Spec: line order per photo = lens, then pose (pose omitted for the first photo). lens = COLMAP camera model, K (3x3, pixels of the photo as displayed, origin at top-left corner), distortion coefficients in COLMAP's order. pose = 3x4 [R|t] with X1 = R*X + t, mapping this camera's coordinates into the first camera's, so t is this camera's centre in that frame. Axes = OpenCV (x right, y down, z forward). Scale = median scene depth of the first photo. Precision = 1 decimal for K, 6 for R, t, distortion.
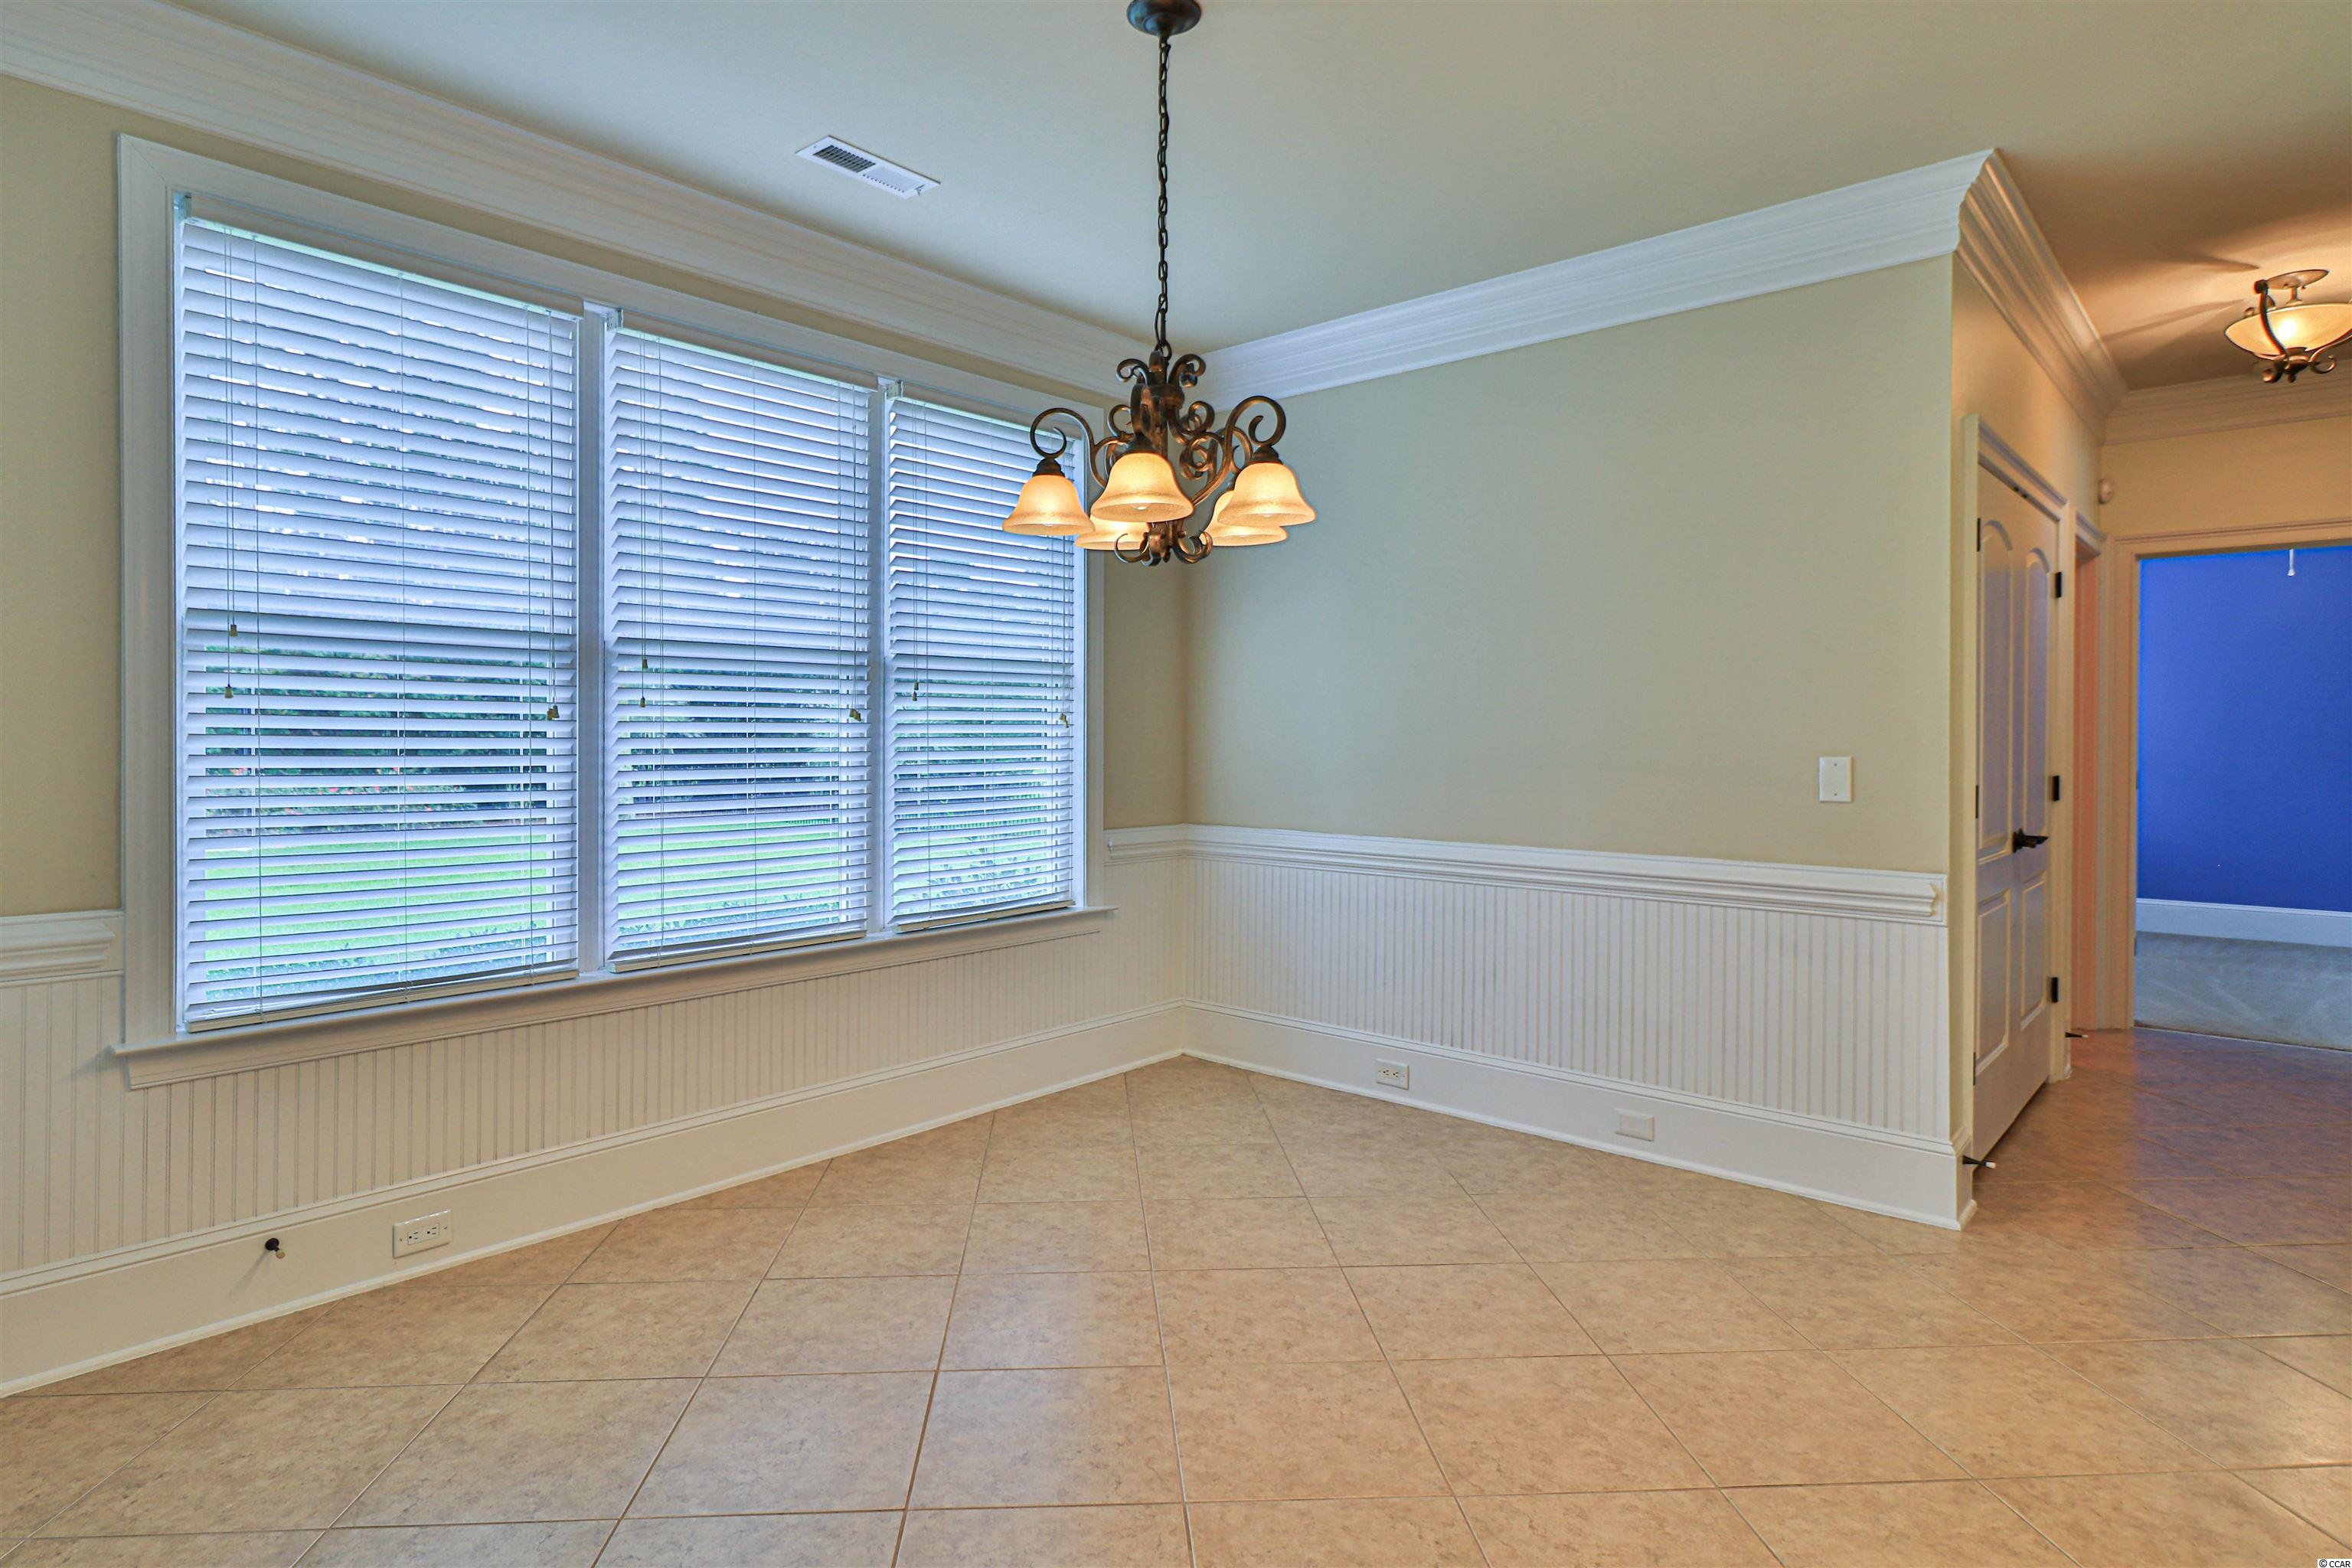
lens RADIAL K [[1244.6, 0, 1147.7], [0, 1244.6, 746.3], [0, 0, 1]] dist [0.002511, 0.000246]
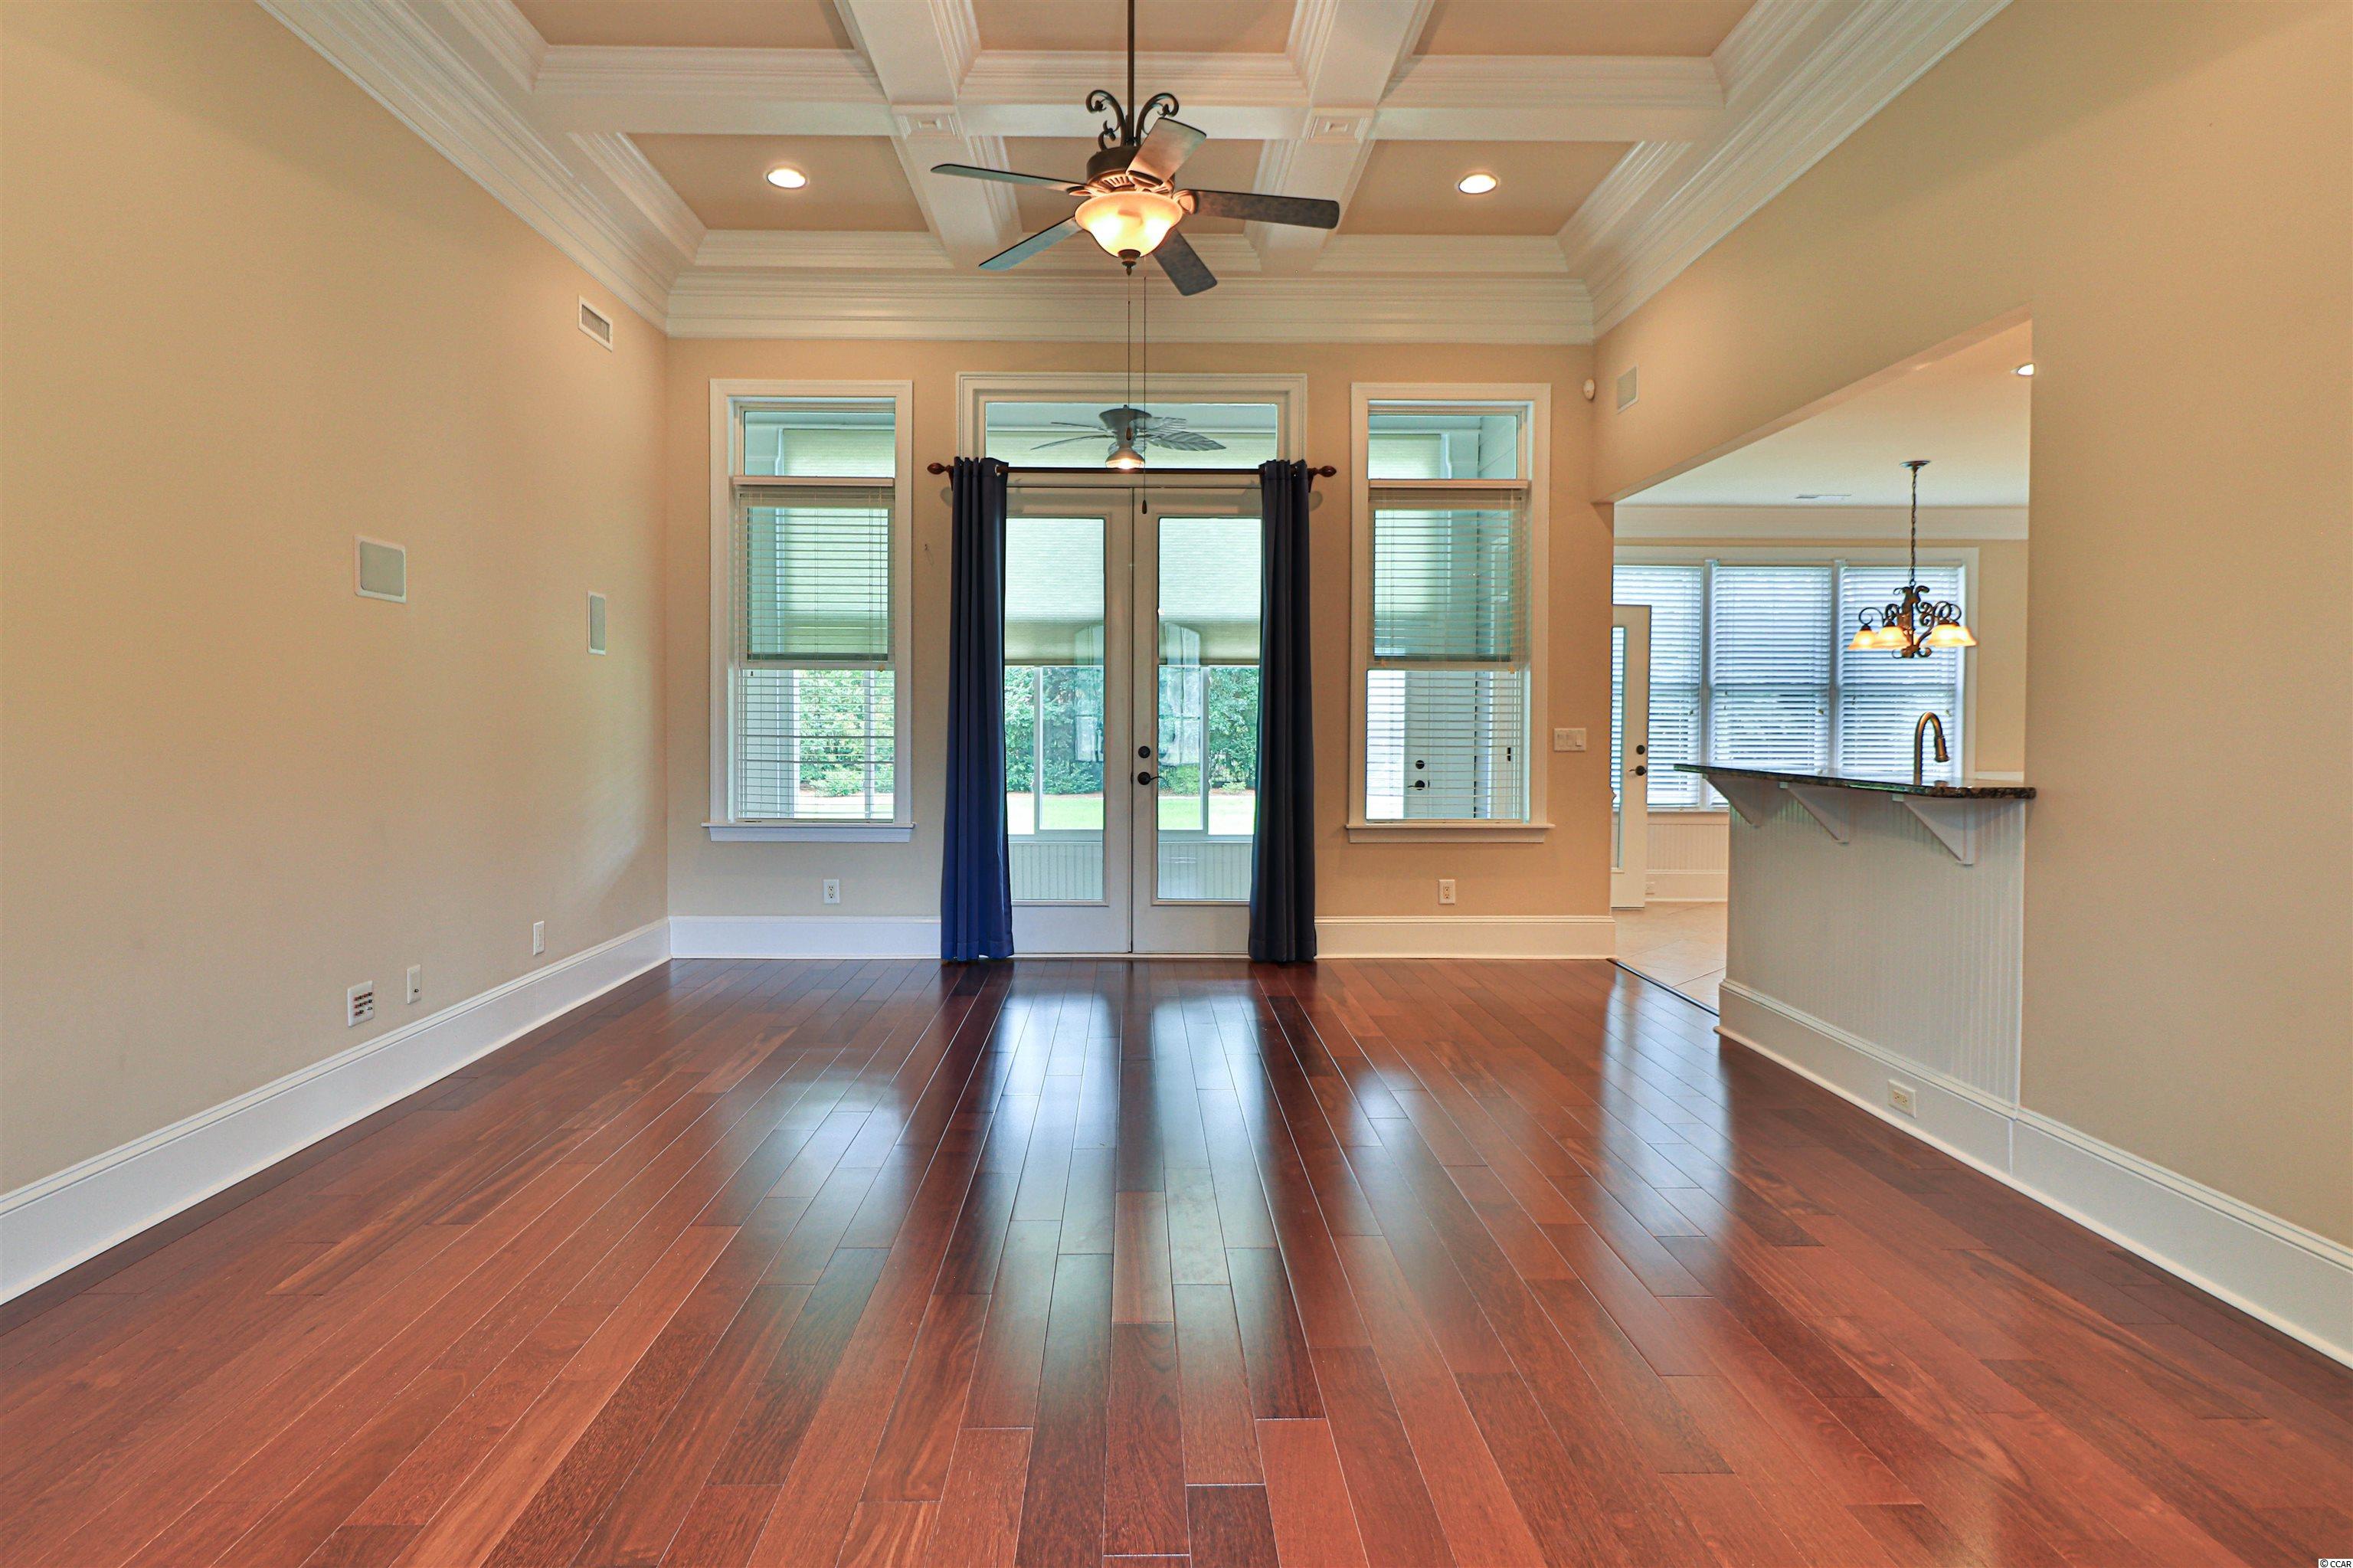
lens RADIAL K [[1245.1, 0, 1148.1], [0, 1245.1, 746.2], [0, 0, 1]] dist [0.002511, 0.000246]
pose [[0.671050, 0.013126, -0.741296, 0.831933], [-0.005416, 0.999903, 0.012802, 0.020069], [0.741393, -0.004576, 0.671056, -1.908781]]
